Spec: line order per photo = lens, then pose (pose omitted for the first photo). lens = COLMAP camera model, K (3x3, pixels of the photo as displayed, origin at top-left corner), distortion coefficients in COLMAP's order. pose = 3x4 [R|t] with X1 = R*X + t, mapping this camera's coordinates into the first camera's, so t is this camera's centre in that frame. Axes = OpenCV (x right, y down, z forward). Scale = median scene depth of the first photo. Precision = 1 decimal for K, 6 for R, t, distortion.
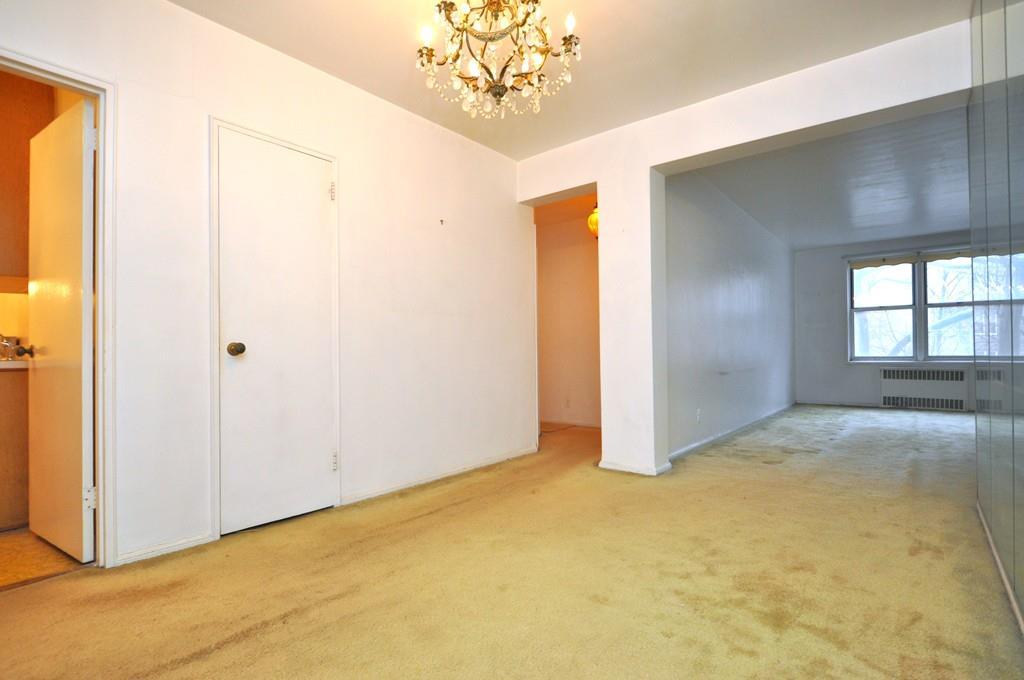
lens RADIAL K [[514.7, 0, 514.9], [0, 514.7, 350.3], [0, 0, 1]] dist [0.005353, -0.009965]
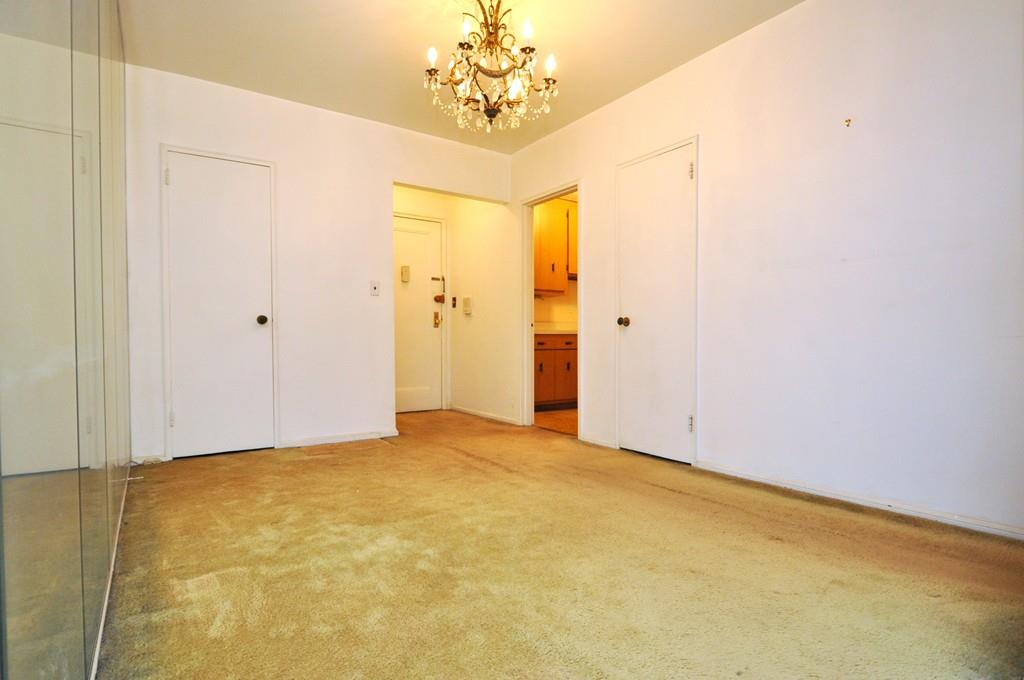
lens RADIAL K [[521.3, 0, 511.2], [0, 521.3, 351.9], [0, 0, 1]] dist [-0.000096, 0.000287]
pose [[-0.297246, 0.027807, -0.954396, 0.831088], [0.003954, 0.999603, 0.027893, 0.036634], [0.954793, 0.004517, -0.297238, 1.009421]]
